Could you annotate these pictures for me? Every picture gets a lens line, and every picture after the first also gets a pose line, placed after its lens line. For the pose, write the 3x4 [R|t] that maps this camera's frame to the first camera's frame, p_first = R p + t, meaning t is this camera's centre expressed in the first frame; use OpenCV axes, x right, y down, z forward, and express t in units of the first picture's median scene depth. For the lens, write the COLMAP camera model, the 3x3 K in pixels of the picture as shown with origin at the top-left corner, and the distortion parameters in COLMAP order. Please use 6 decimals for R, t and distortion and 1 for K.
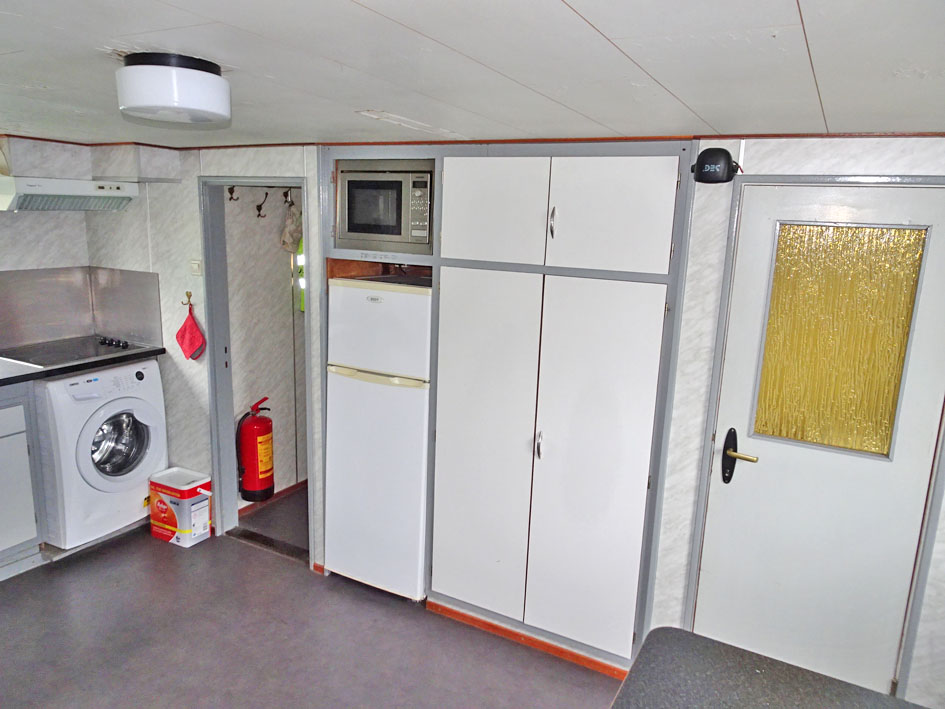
lens RADIAL K [[673.4, 0, 472.5], [0, 673.4, 354.5], [0, 0, 1]] dist [0.009842, 0.001530]
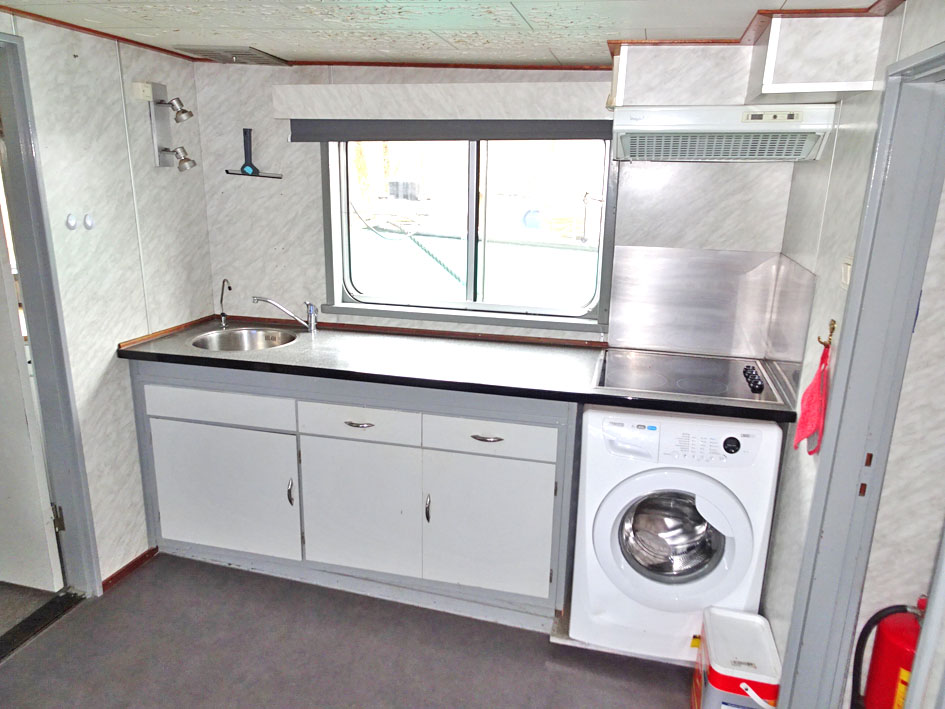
lens RADIAL K [[673.4, 0, 472.5], [0, 673.4, 354.5], [0, 0, 1]] dist [0.009842, 0.001530]
pose [[0.244833, 0.233615, -0.941000, -0.020050], [-0.215703, 0.959339, 0.182045, -0.101540], [0.945267, 0.158406, 0.285269, 0.616526]]
